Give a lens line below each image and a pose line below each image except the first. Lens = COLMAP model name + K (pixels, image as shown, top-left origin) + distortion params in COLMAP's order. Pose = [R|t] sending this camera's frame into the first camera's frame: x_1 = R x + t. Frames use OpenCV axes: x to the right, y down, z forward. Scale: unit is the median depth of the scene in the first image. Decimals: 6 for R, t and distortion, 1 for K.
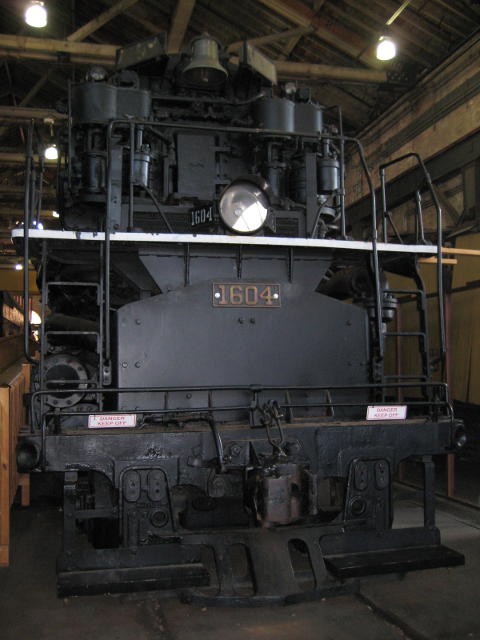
lens RADIAL K [[612.2, 0, 240.0], [0, 612.2, 320.0], [0, 0, 1]] dist [-0.107549, 0.135531]
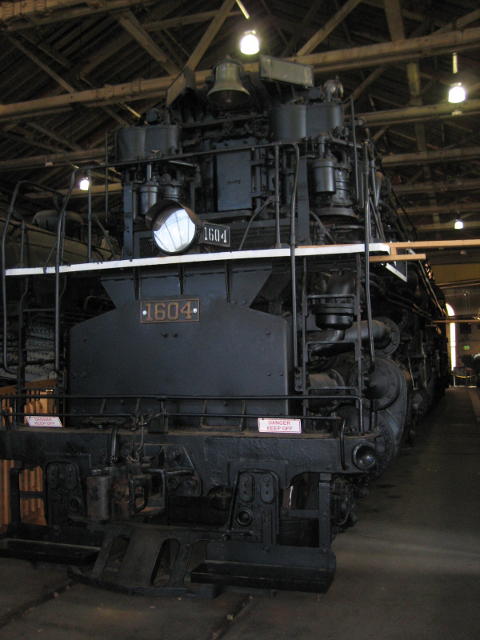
lens RADIAL K [[661.2, 0, 240.0], [0, 661.2, 320.0], [0, 0, 1]] dist [-0.140487, 0.189896]
pose [[0.852549, -0.046166, -0.520604, 0.701275], [0.038710, 0.998933, -0.025192, 0.008884], [0.521211, 0.001325, 0.853427, 0.072729]]
